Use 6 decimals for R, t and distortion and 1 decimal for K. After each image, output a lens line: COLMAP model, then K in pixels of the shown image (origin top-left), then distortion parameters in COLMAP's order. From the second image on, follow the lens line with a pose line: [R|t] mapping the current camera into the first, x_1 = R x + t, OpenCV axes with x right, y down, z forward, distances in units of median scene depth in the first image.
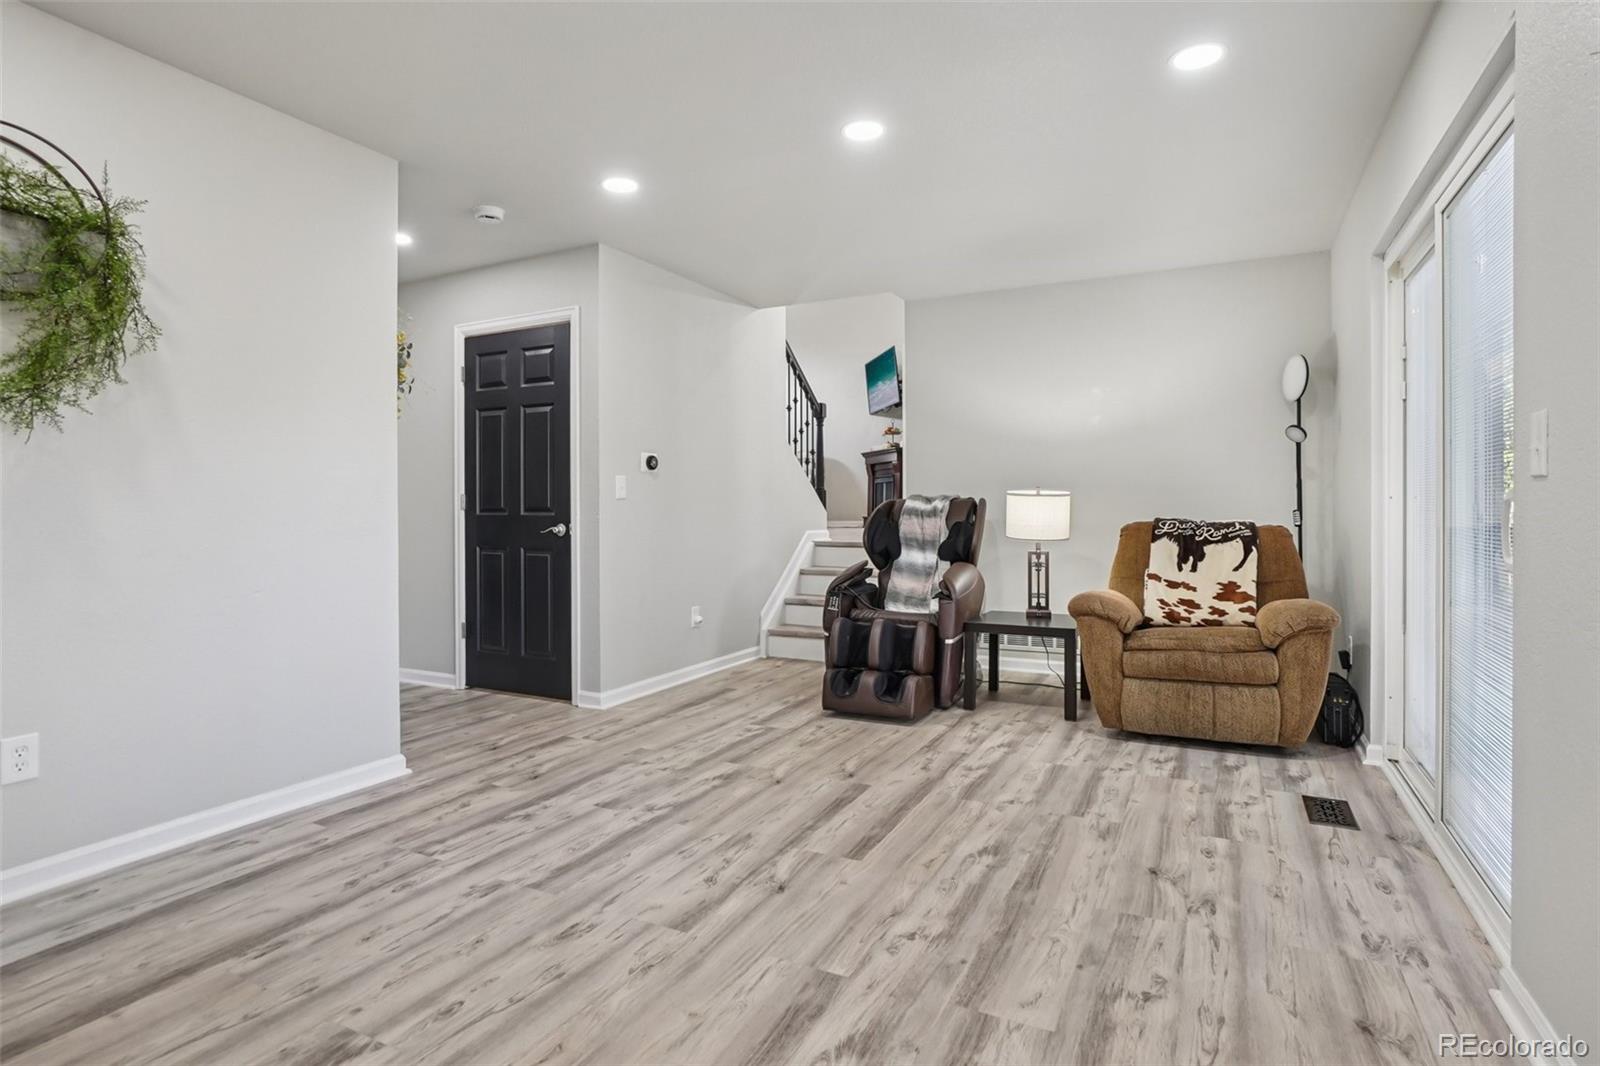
lens RADIAL K [[826.5, 0, 797.2], [0, 826.5, 532.5], [0, 0, 1]] dist [-0.038721, 0.019968]
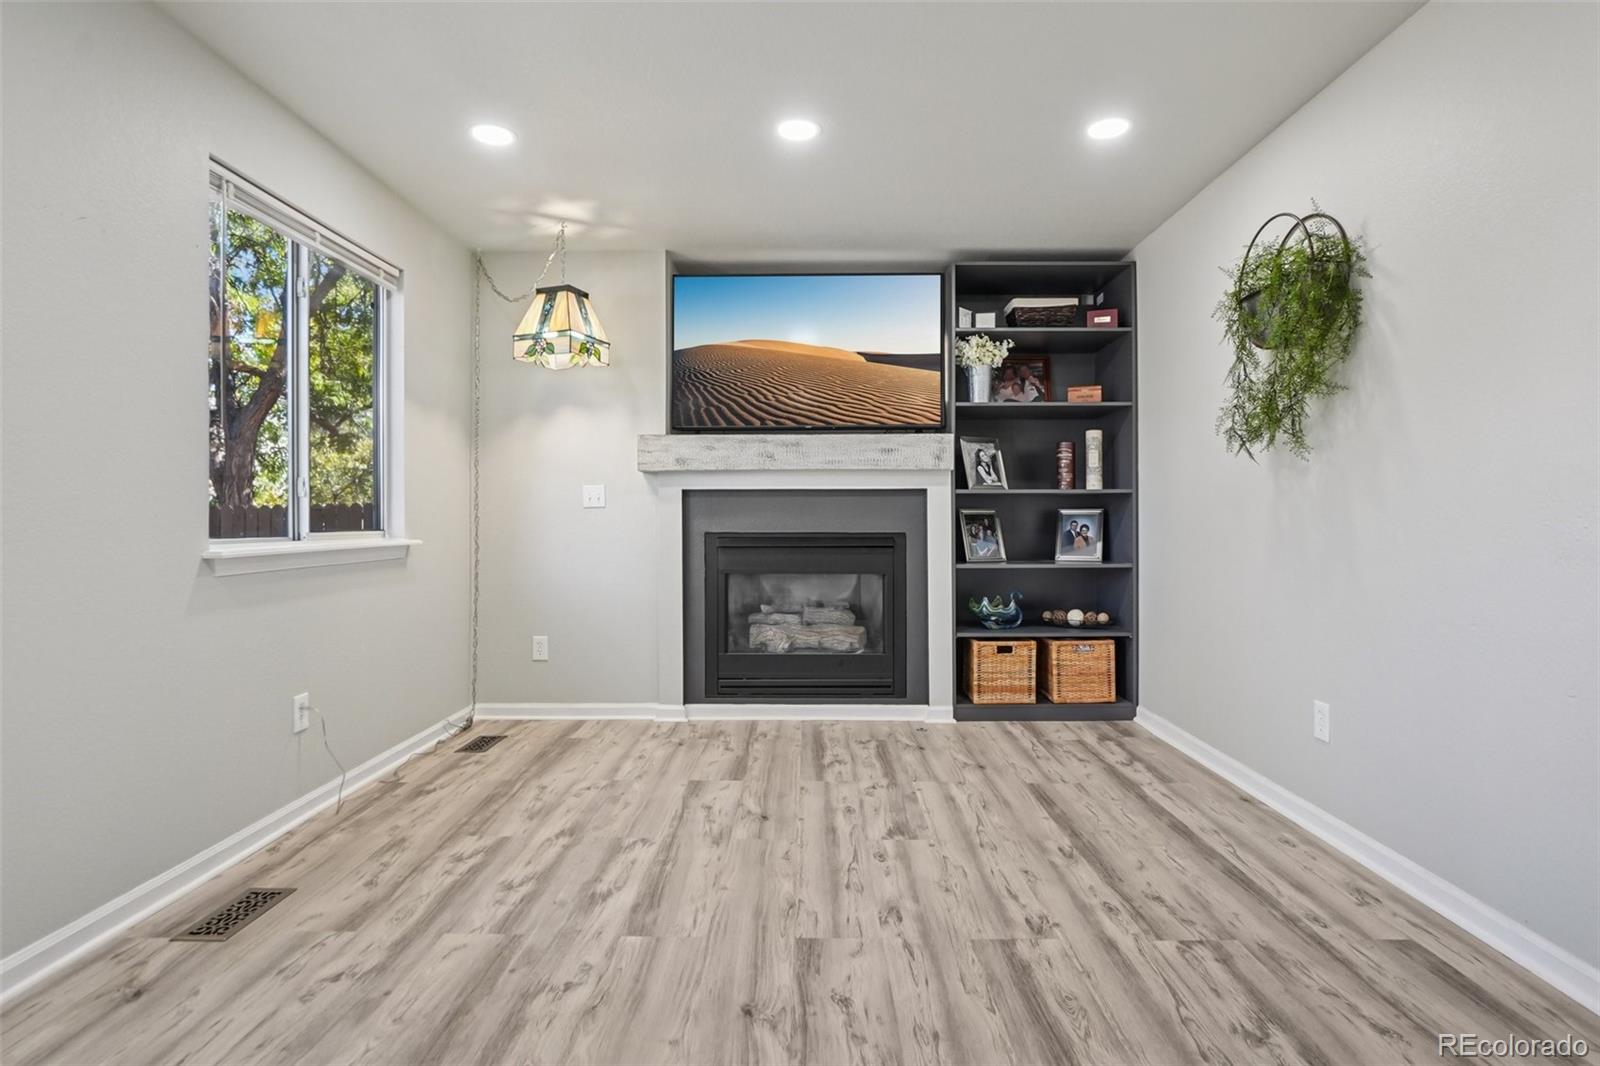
lens RADIAL K [[826.5, 0, 800.2], [0, 826.5, 525.7], [0, 0, 1]] dist [-0.038721, 0.019968]
pose [[-0.894246, 0.008572, -0.447494, 0.229366], [-0.009263, 0.999248, 0.037652, -0.042542], [0.447481, 0.037815, -0.893494, 1.408626]]
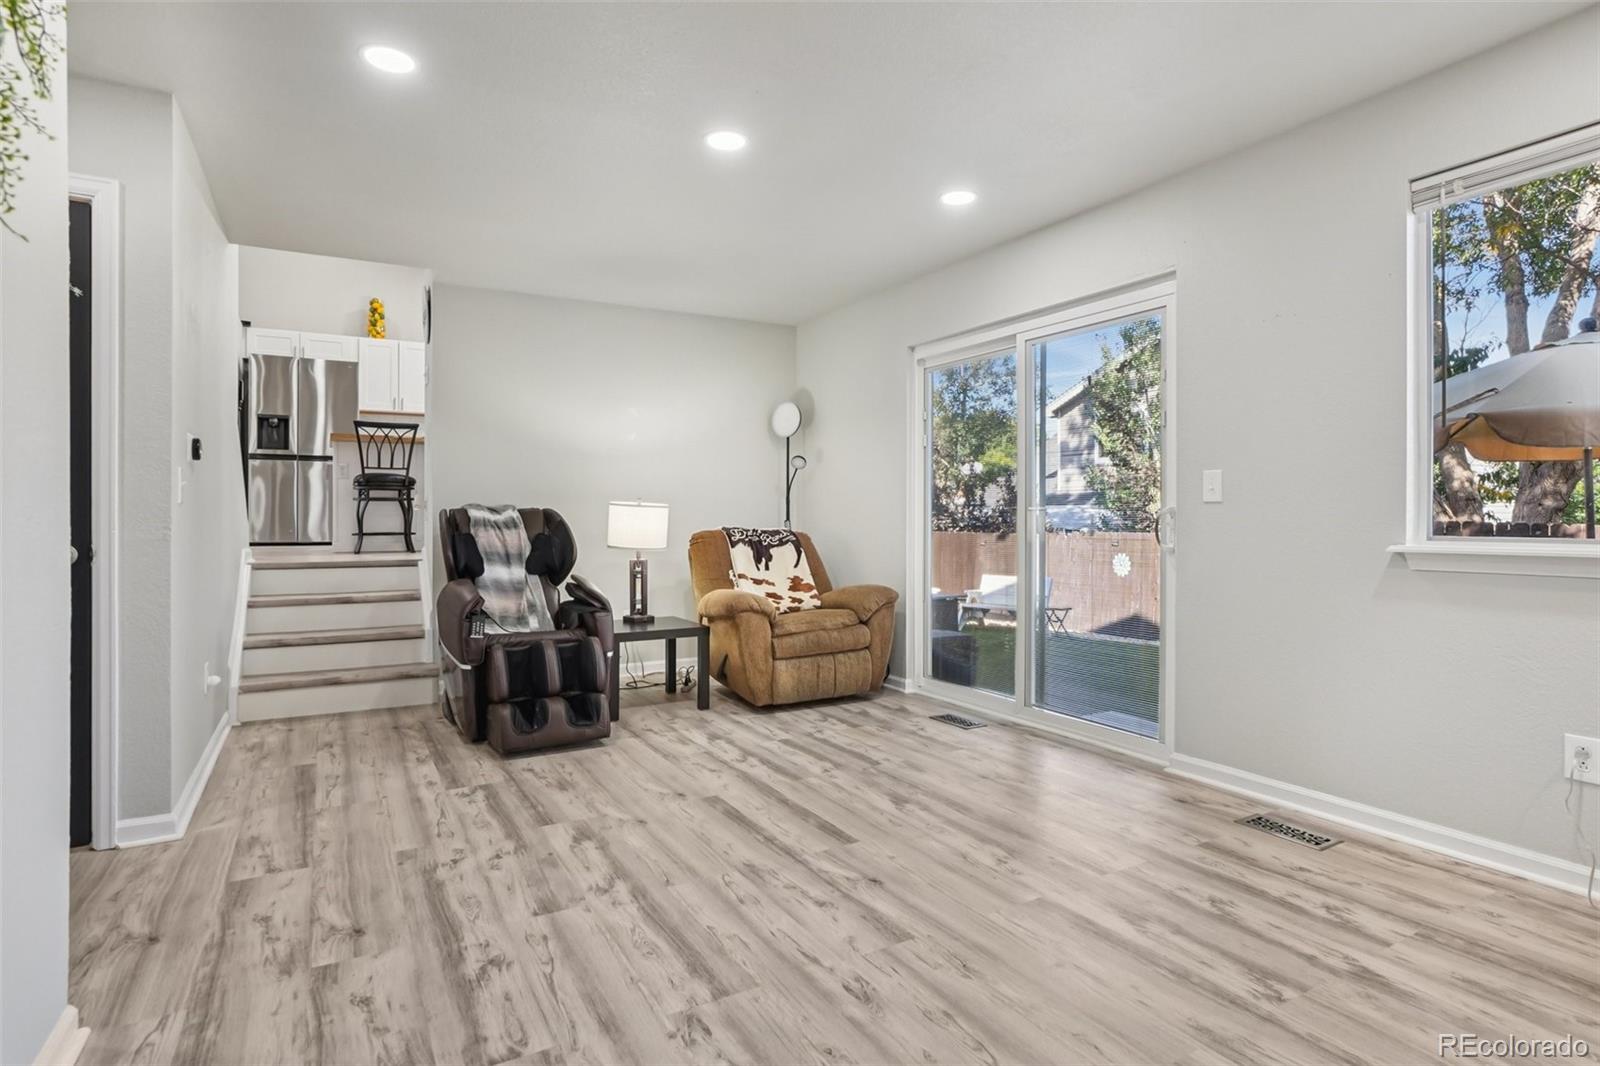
lens RADIAL K [[826.5, 0, 792.7], [0, 826.5, 536.3], [0, 0, 1]] dist [-0.038721, 0.019968]
pose [[0.548582, -0.015011, 0.835962, -0.785129], [0.024690, 0.999694, 0.001749, -0.006642], [-0.835732, 0.019680, 0.548784, 0.422517]]
